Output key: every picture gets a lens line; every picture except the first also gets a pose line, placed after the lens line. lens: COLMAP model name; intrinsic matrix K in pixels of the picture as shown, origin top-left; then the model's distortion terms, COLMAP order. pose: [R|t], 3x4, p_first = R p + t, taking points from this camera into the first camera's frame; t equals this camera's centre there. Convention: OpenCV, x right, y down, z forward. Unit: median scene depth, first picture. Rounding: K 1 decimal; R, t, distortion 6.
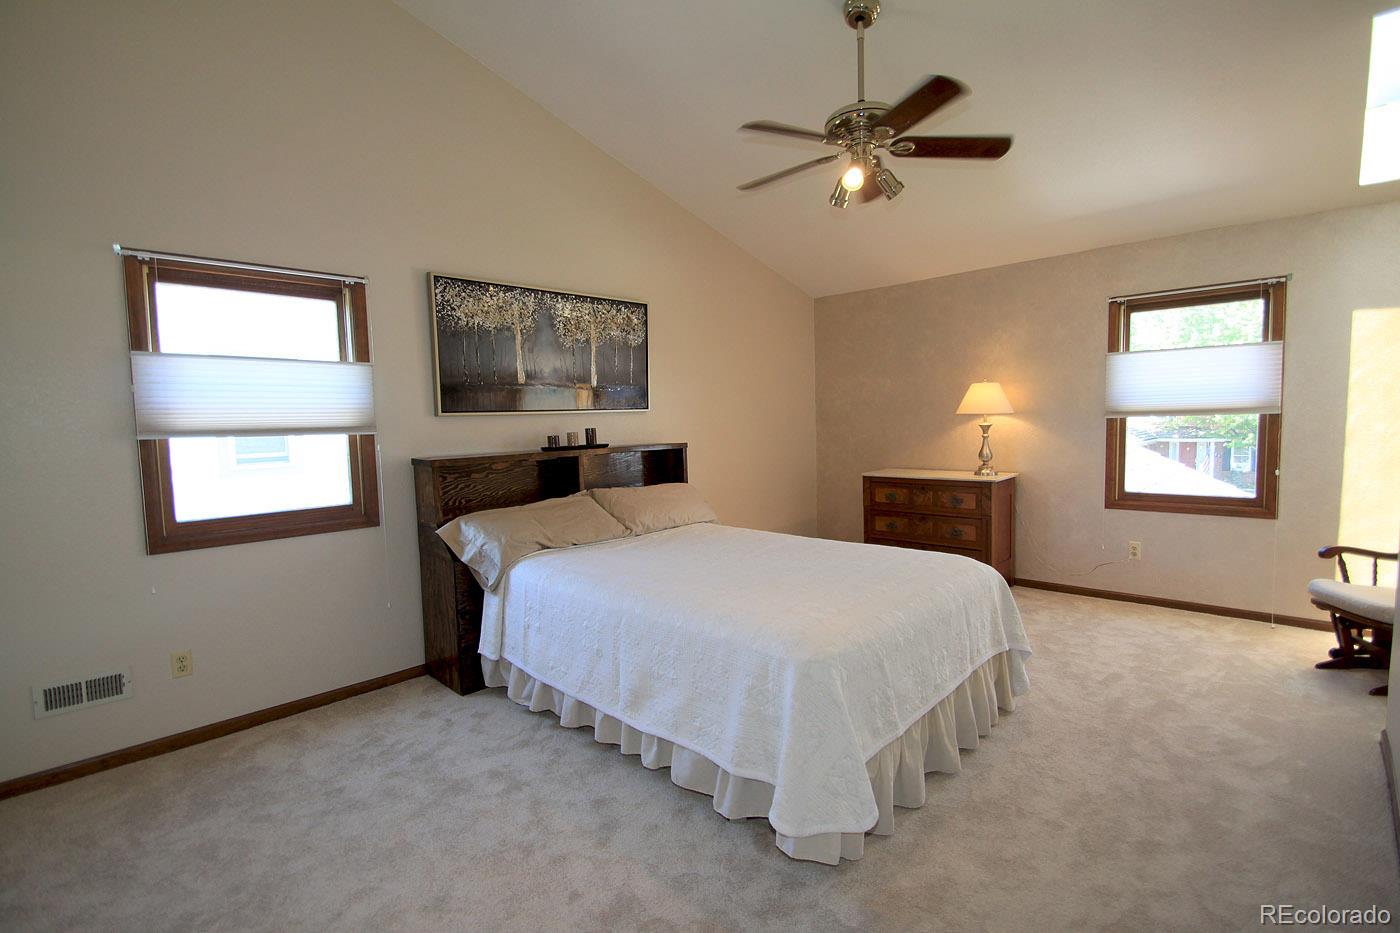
lens RADIAL K [[650.9, 0, 700.0], [0, 650.9, 466.5], [0, 0, 1]] dist [-0.011172, -0.000060]
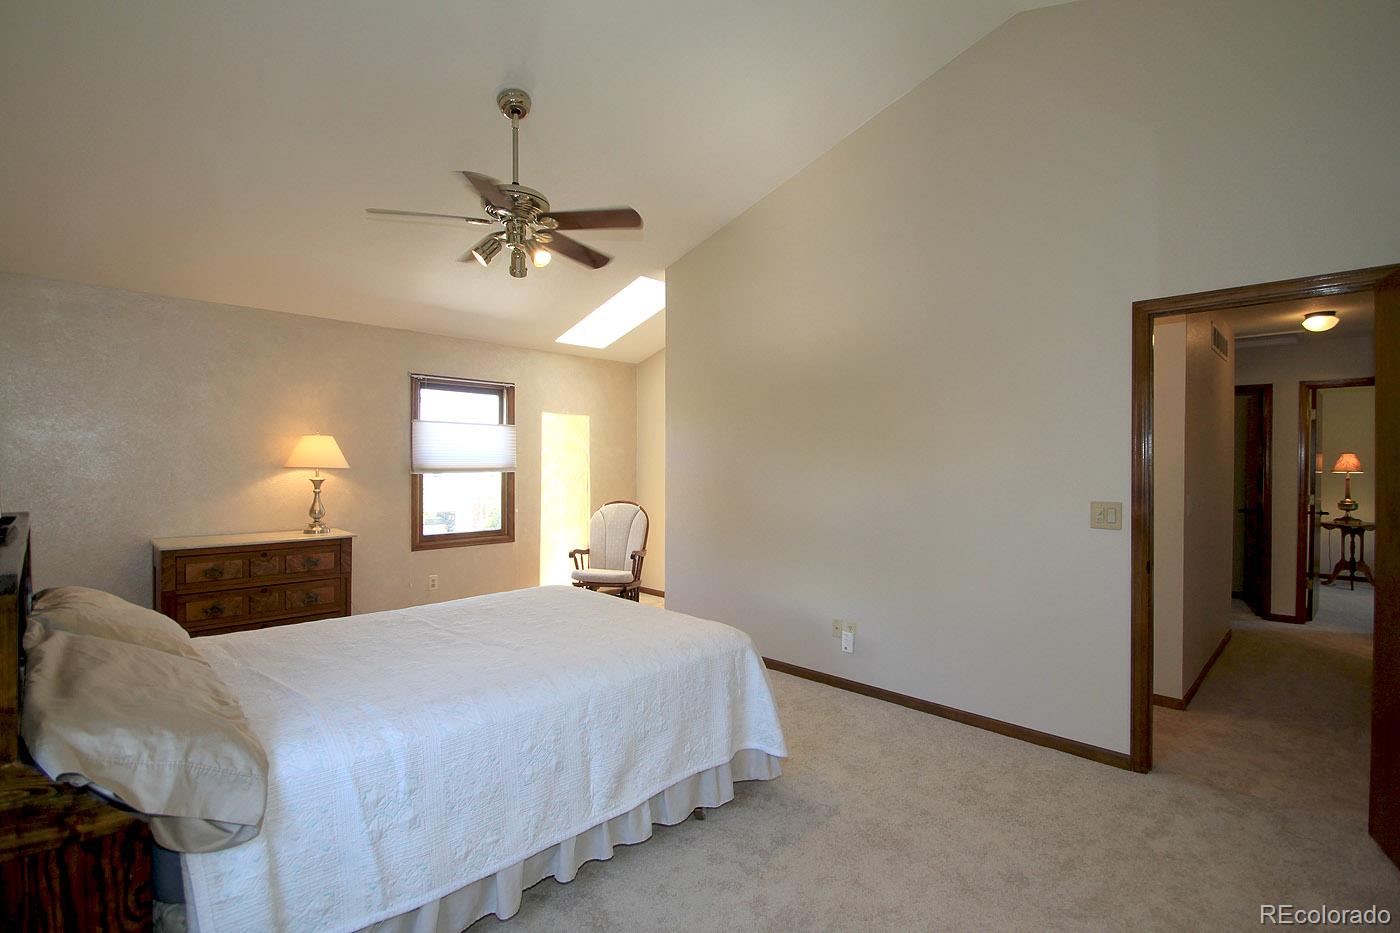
lens RADIAL K [[650.9, 0, 700.0], [0, 650.9, 466.5], [0, 0, 1]] dist [-0.011172, -0.000060]
pose [[0.006172, 0.024177, 0.999689, -0.627375], [0.070273, 0.997226, -0.024551, -0.025803], [-0.997509, 0.070402, 0.004456, 0.540481]]
